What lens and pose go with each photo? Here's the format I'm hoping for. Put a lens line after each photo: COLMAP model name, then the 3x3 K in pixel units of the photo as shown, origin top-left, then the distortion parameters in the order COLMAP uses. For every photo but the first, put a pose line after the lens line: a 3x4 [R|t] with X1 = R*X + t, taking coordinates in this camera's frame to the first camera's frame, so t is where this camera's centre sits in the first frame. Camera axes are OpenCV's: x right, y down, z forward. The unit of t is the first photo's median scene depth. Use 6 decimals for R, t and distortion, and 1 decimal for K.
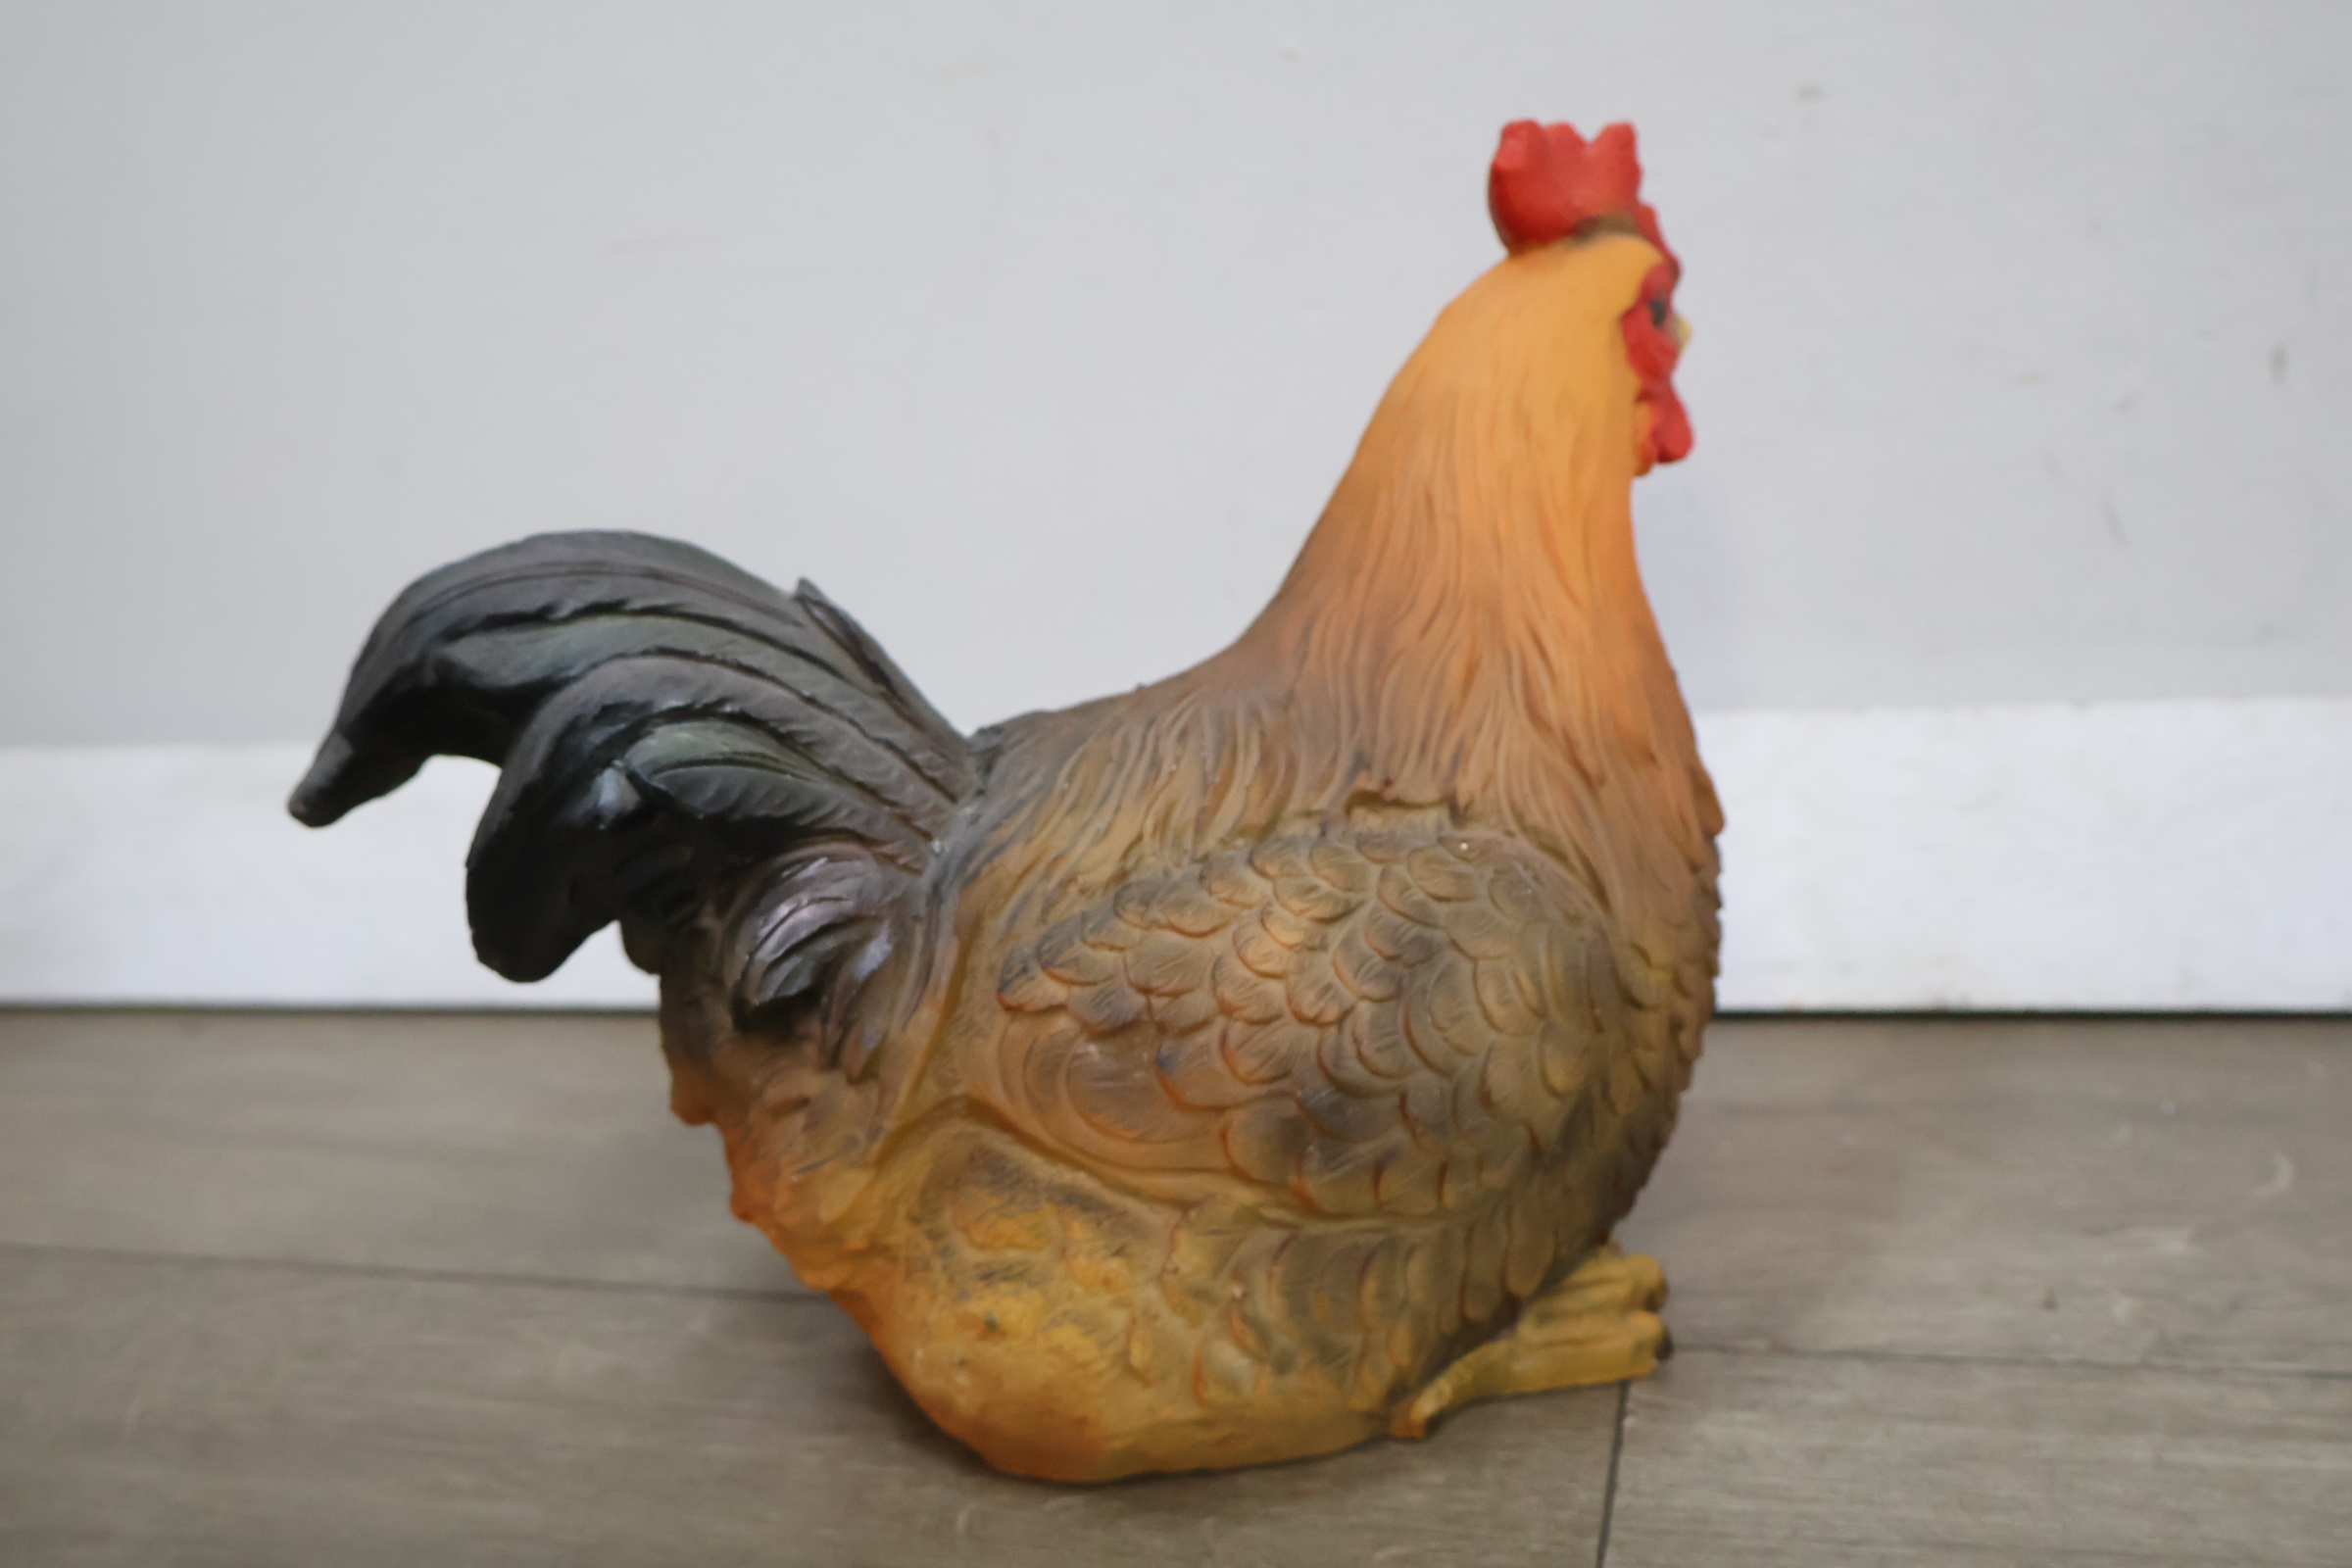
lens RADIAL K [[2536.4, 0, 1176.5], [0, 2536.4, 782.8], [0, 0, 1]] dist [0.010461, 0.000000]
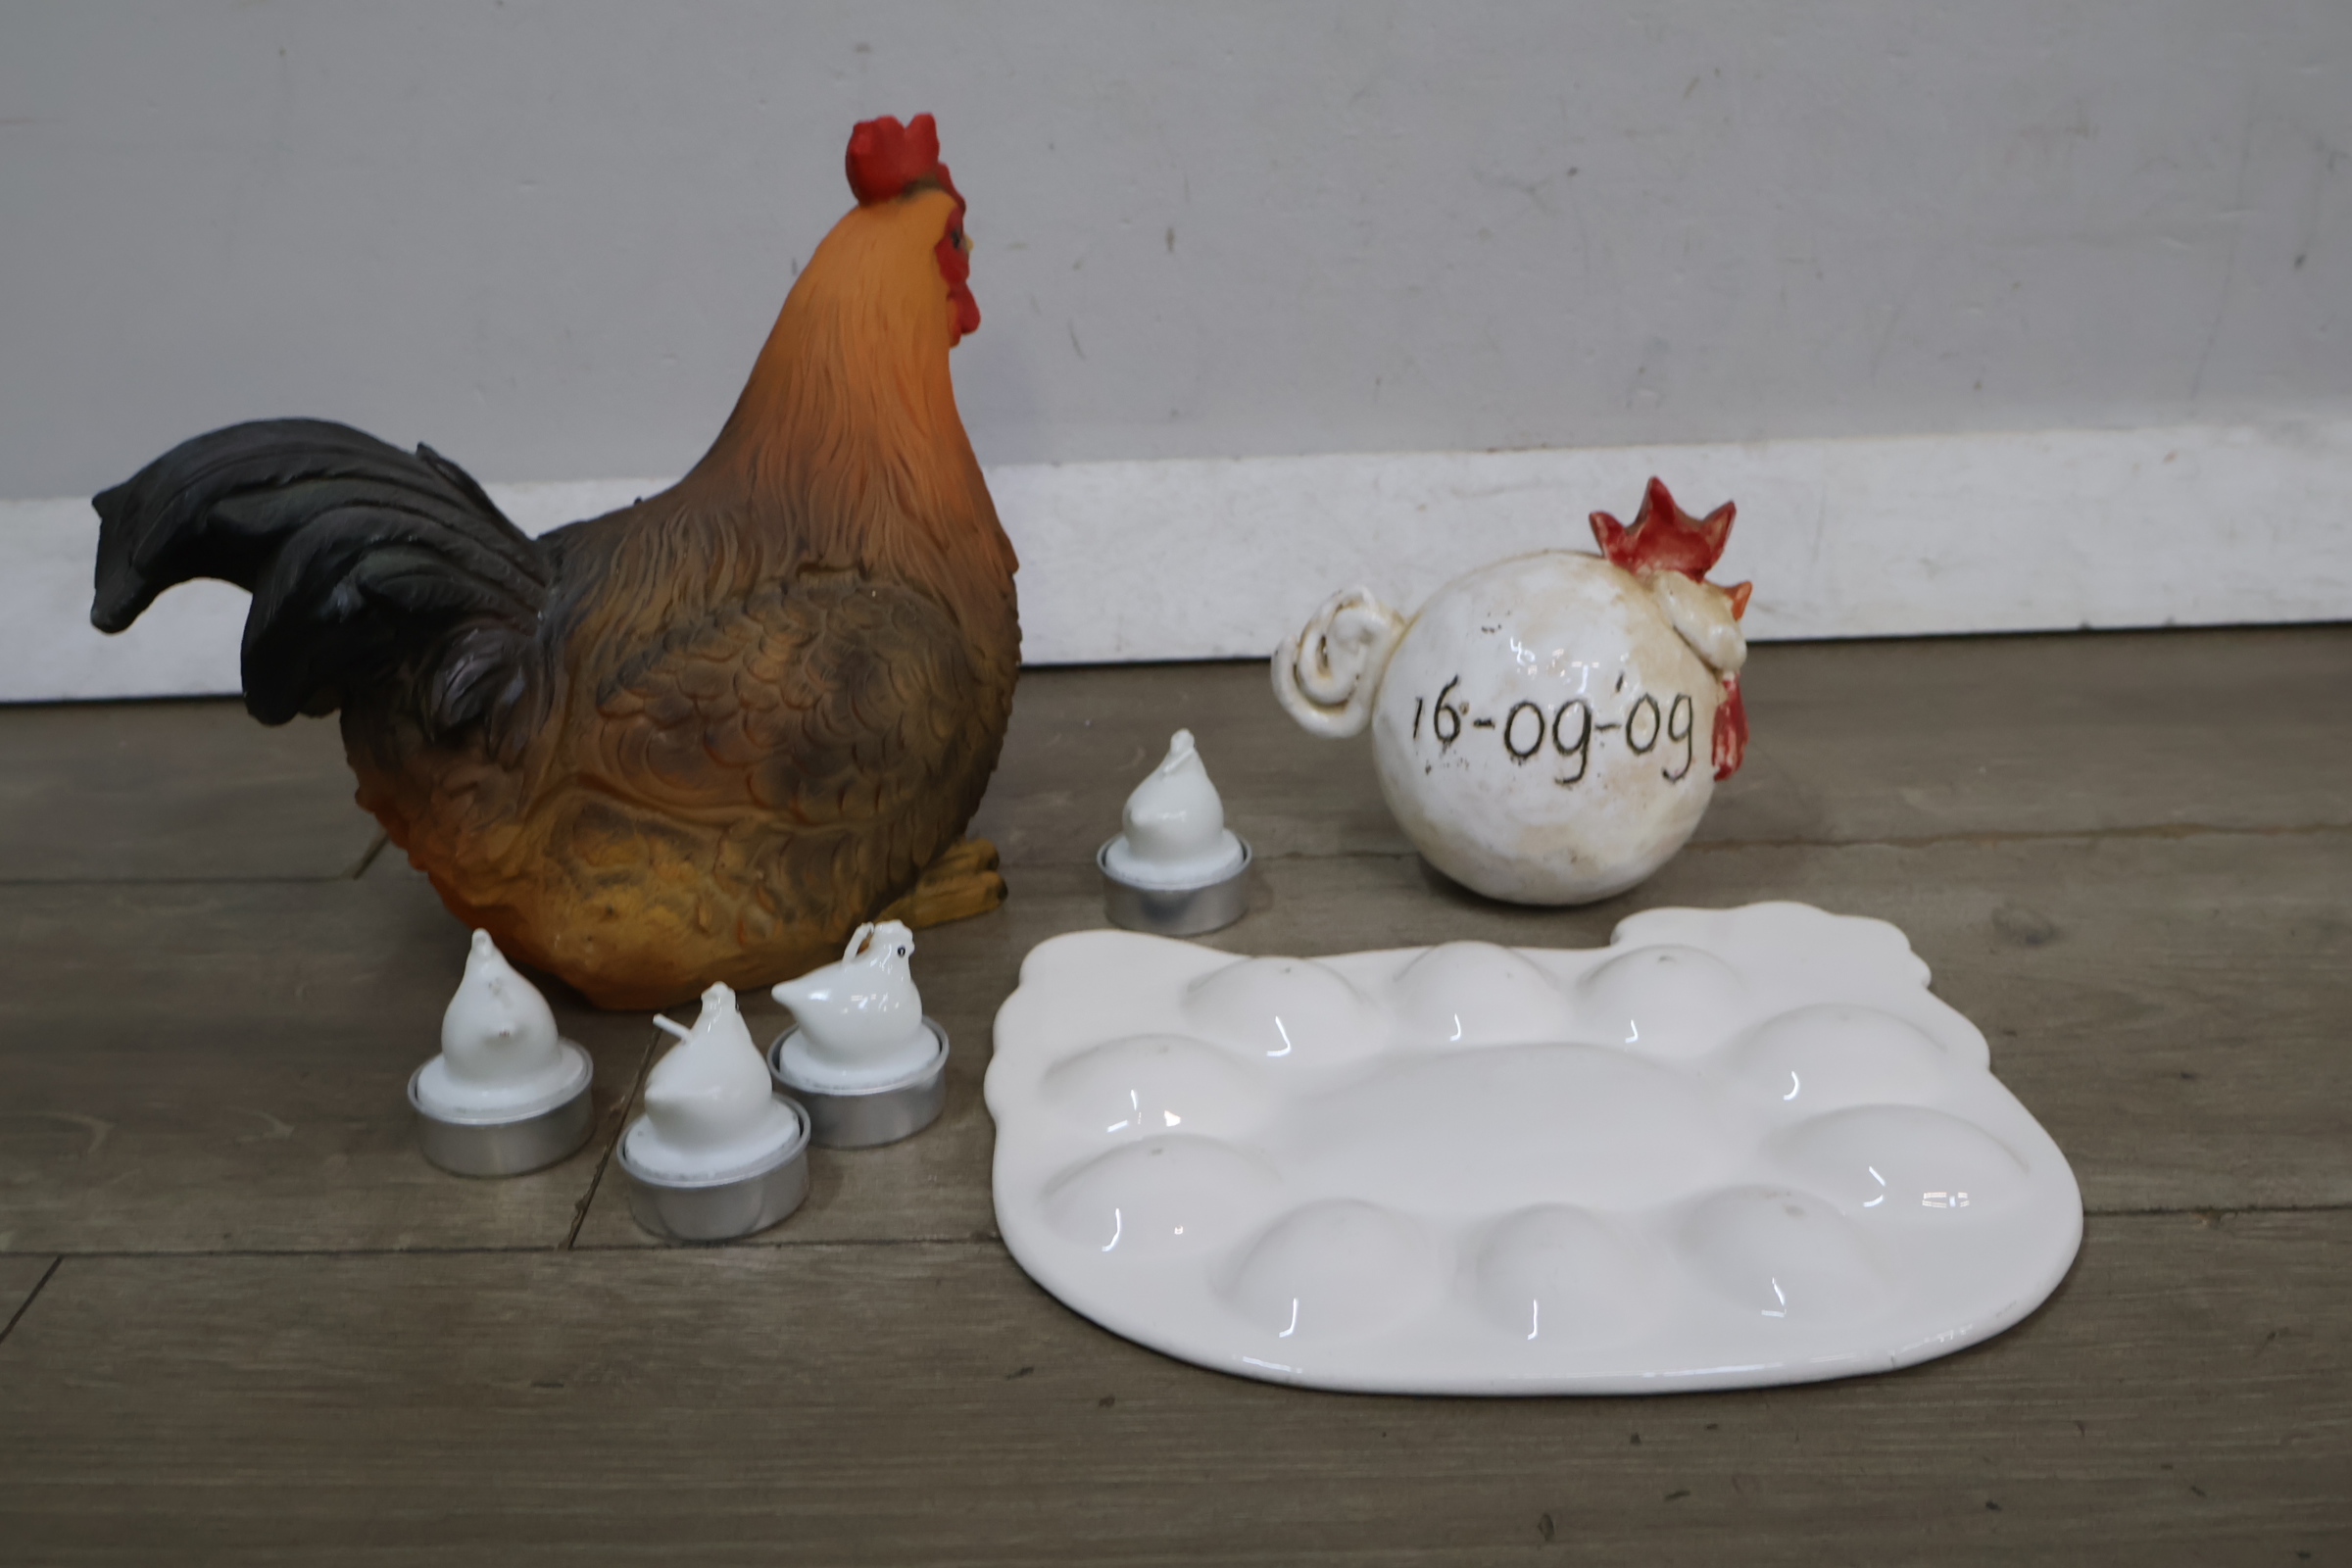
lens RADIAL K [[2536.4, 0, 1183.2], [0, 2536.4, 787.9], [0, 0, 1]] dist [0.010461, 0.000000]
pose [[0.971255, -0.045772, 0.233600, 0.075176], [0.016638, 0.991993, 0.125196, -0.031391], [-0.237460, -0.117710, 0.964239, -0.574743]]
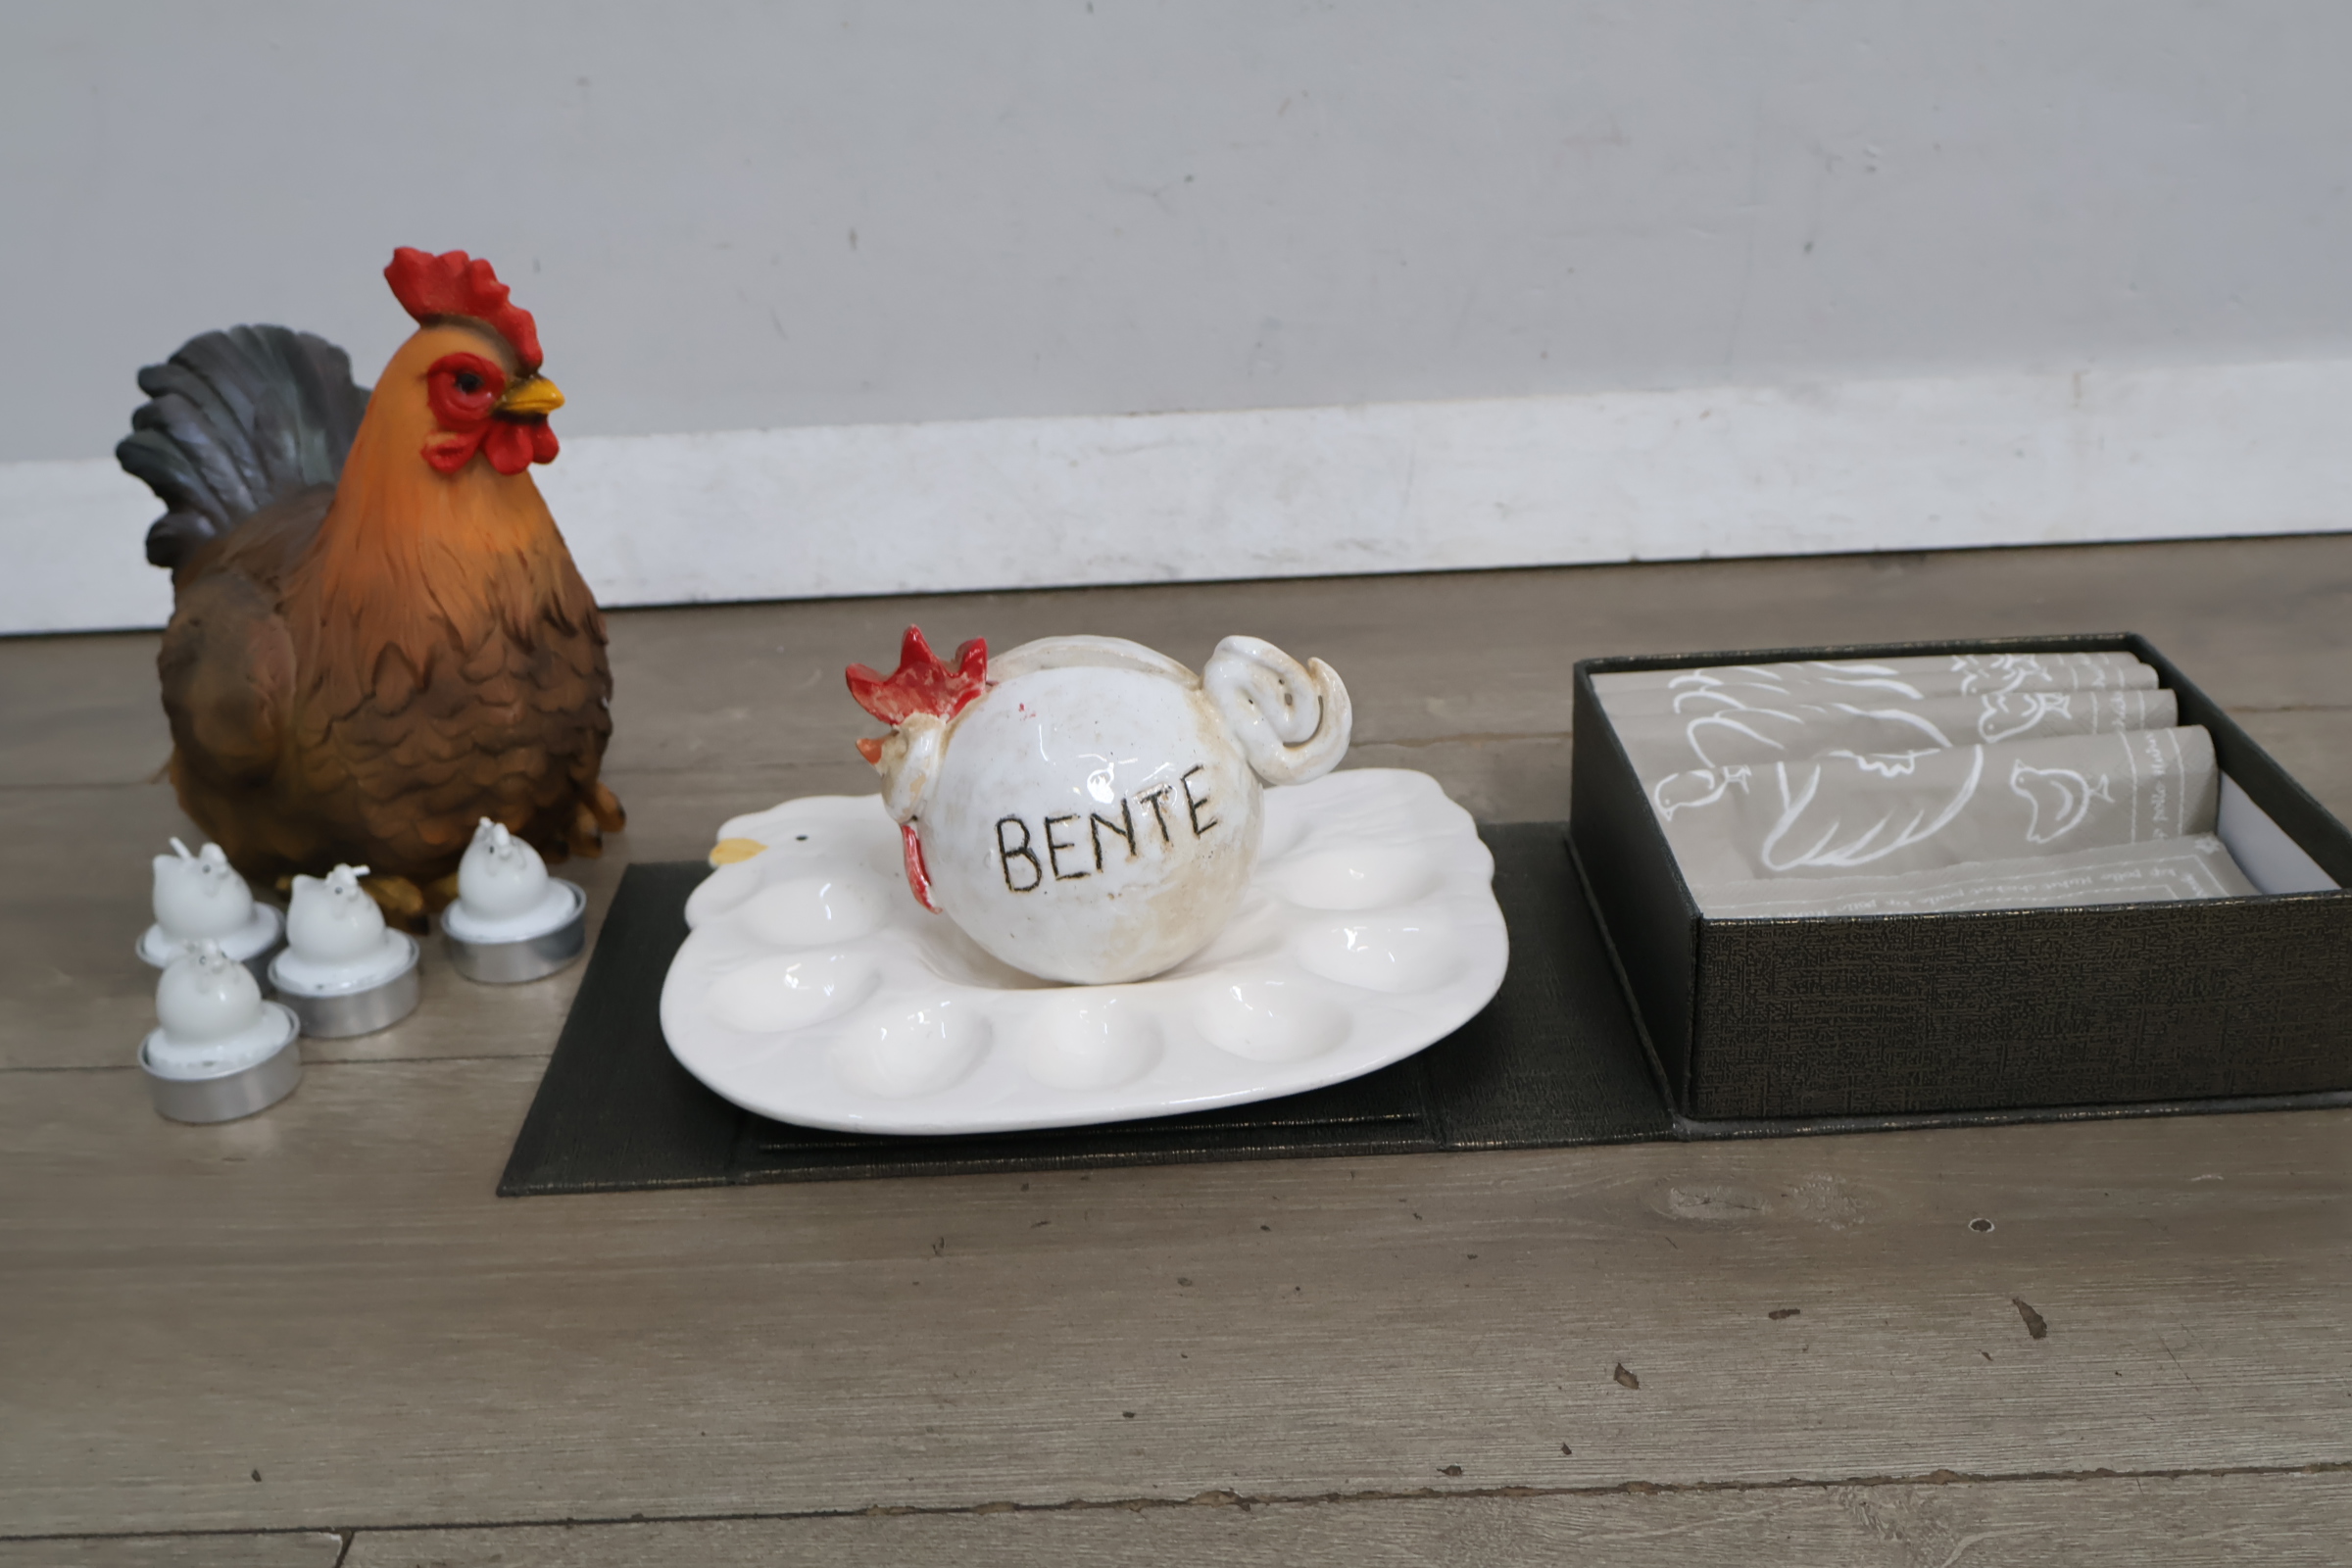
lens RADIAL K [[2536.4, 0, 1178.6], [0, 2536.4, 791.3], [0, 0, 1]] dist [0.010461, 0.000000]
pose [[0.971789, -0.063912, 0.227029, 0.246543], [0.026646, 0.986173, 0.163564, -0.073397], [-0.234343, -0.152900, 0.960055, -0.947589]]
